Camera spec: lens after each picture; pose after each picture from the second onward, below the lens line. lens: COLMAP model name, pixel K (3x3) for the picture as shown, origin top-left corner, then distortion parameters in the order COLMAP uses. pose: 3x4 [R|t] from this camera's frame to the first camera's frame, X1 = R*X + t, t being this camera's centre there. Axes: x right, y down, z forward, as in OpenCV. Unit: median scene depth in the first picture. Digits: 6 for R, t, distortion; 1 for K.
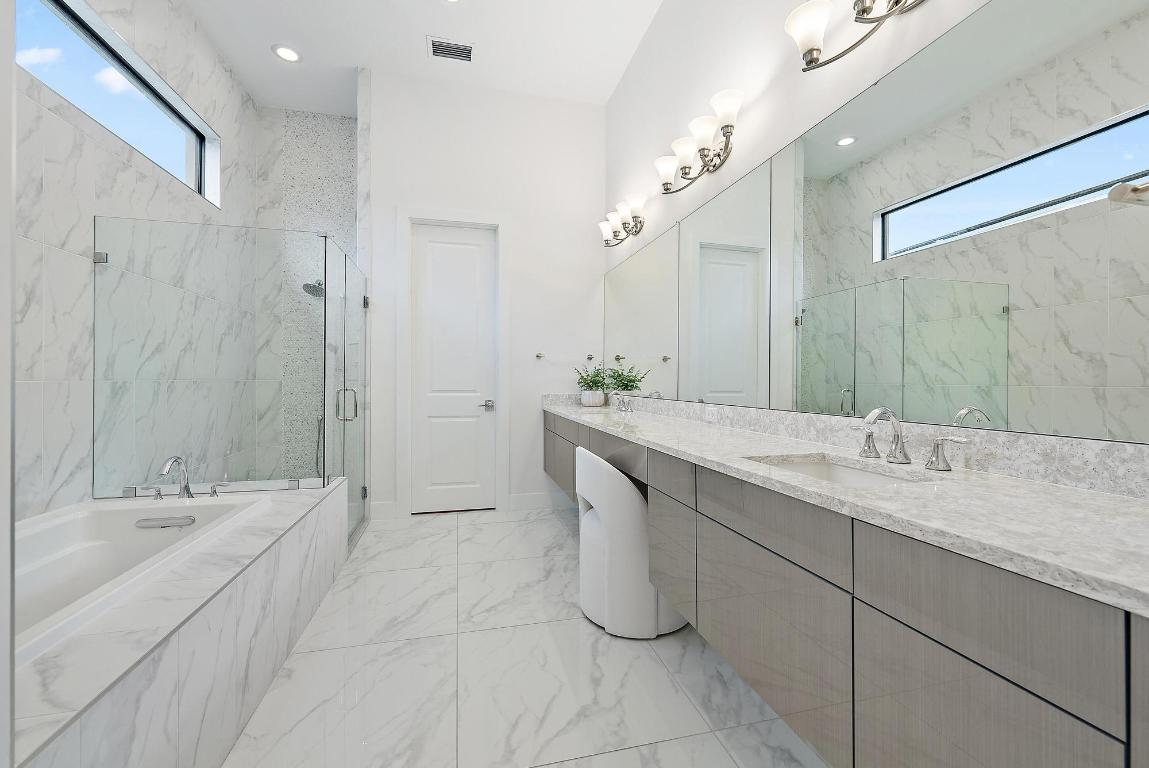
lens RADIAL K [[485.0, 0, 575.1], [0, 485.0, 380.7], [0, 0, 1]] dist [-0.001093, 0.000149]
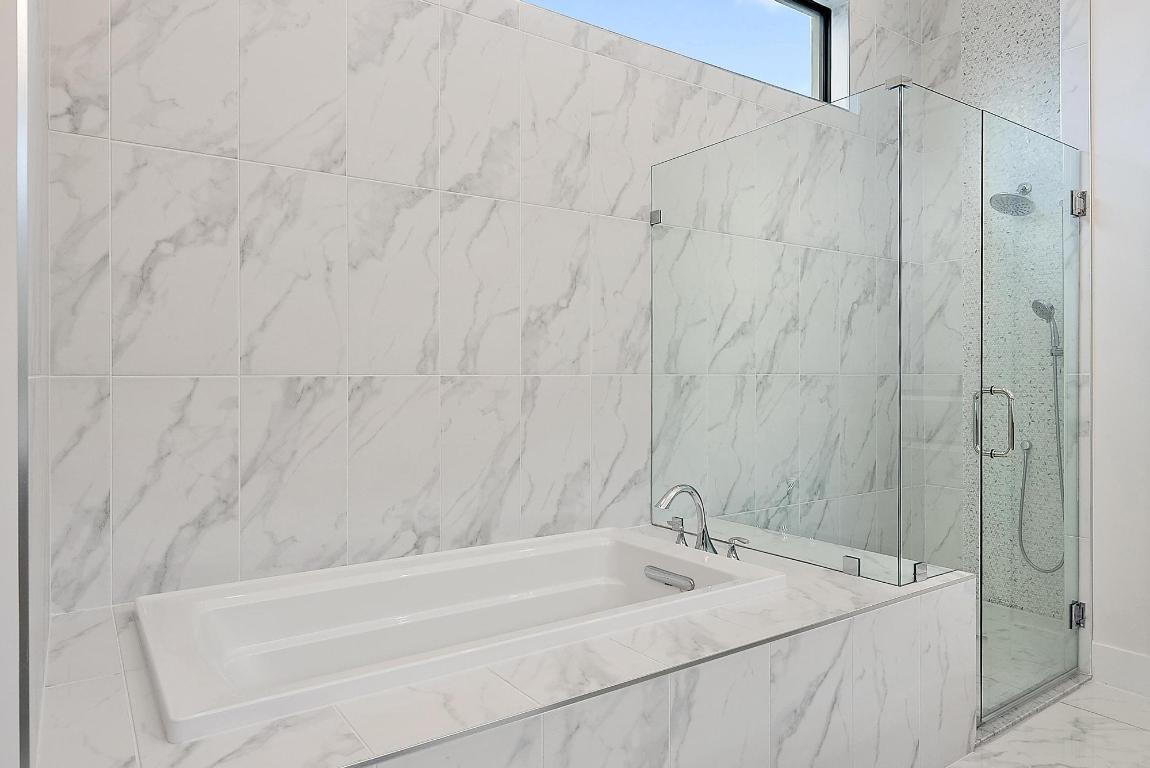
lens RADIAL K [[733.4, 0, 574.3], [0, 733.4, 377.6], [0, 0, 1]] dist [-0.005119, 0.001264]
pose [[0.348265, -0.001364, -0.937395, 0.078610], [0.001786, 0.999998, -0.000792, 0.005370], [0.937394, -0.001398, 0.348267, 0.427201]]
